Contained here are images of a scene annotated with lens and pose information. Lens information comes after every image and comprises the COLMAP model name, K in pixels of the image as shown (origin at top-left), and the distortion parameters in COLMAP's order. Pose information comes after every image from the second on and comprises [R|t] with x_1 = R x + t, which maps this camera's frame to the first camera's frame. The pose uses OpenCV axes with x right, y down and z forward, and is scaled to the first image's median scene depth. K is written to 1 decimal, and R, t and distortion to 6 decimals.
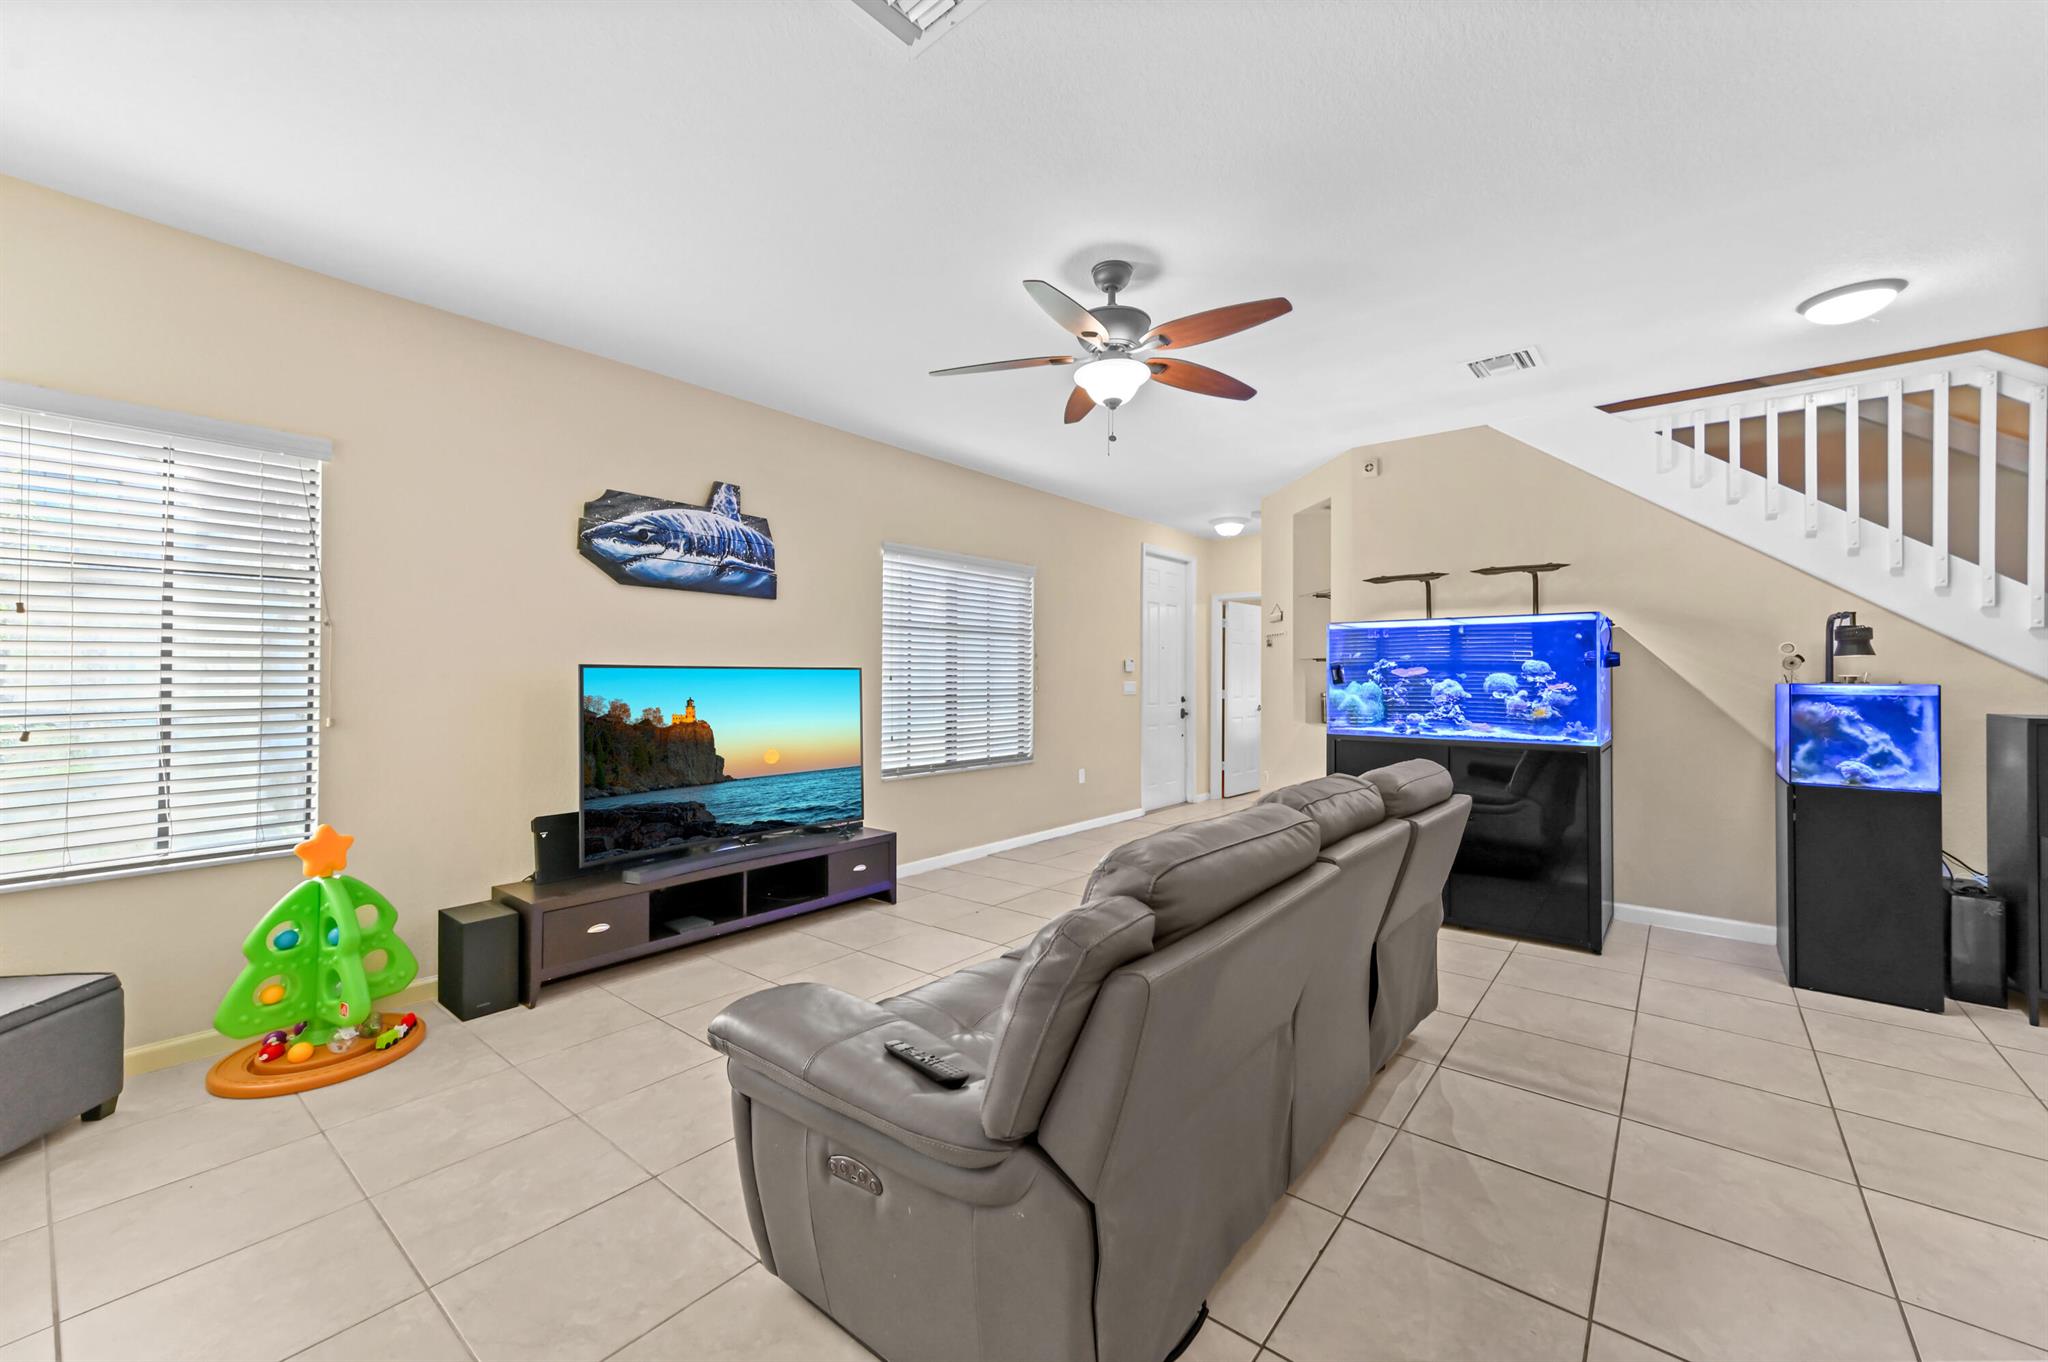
lens RADIAL K [[805.9, 0, 1024.0], [0, 805.9, 681.0], [0, 0, 1]] dist [0.000683, 0.000139]
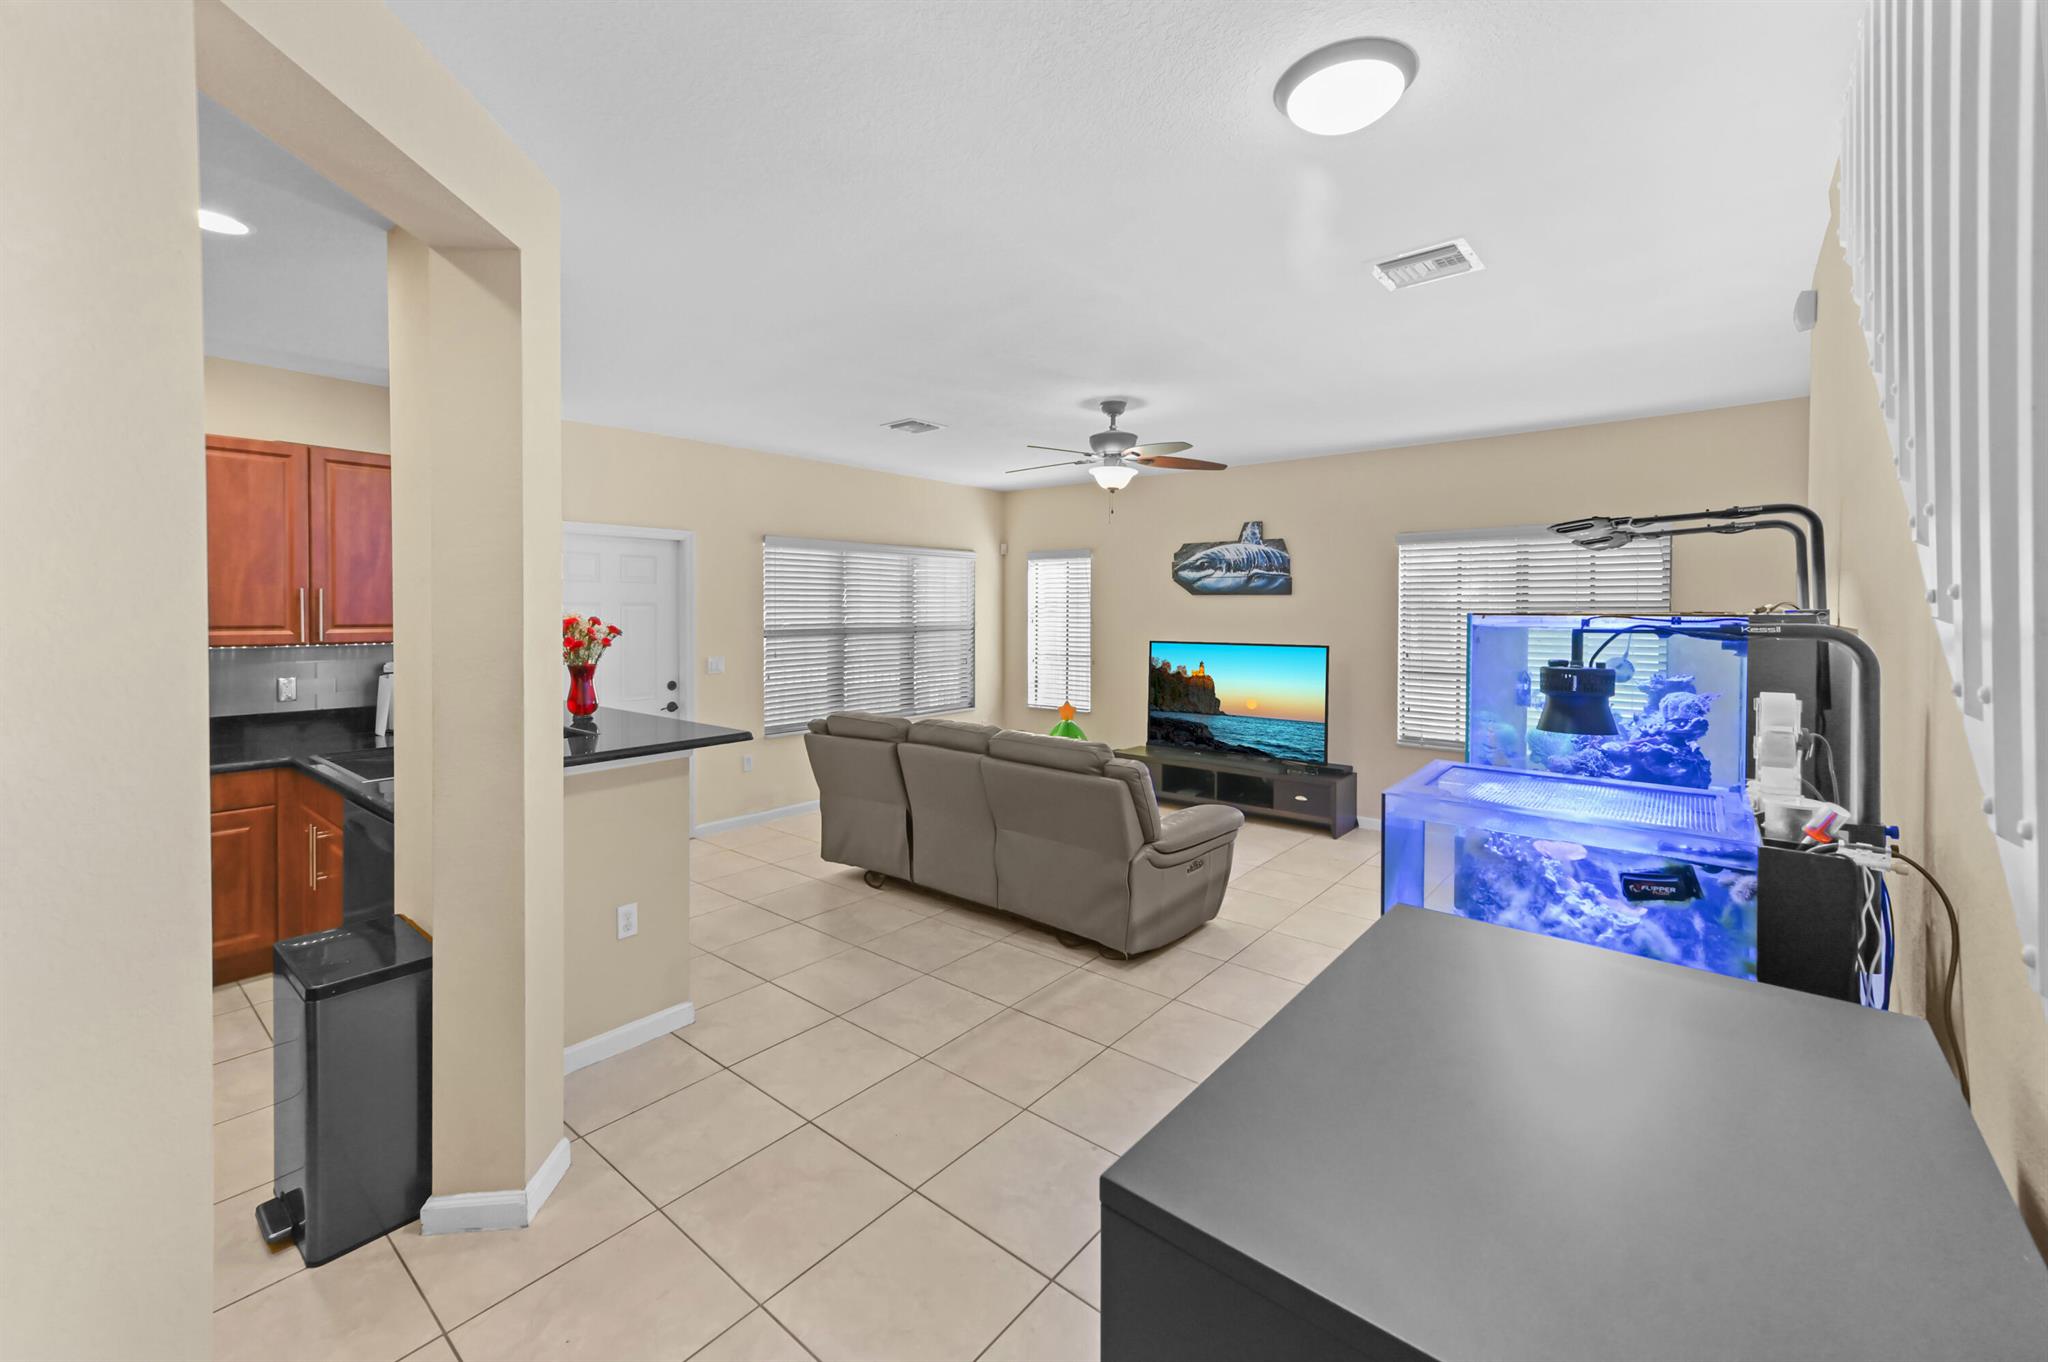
lens RADIAL K [[810.1, 0, 1024.3], [0, 810.1, 626.7], [0, 0, 1]] dist [0.000906, 0.000144]
pose [[0.004477, 0.011456, -0.999924, 1.231476], [-0.010319, 0.999882, 0.011409, -0.064370], [0.999937, 0.010267, 0.004594, 0.600972]]
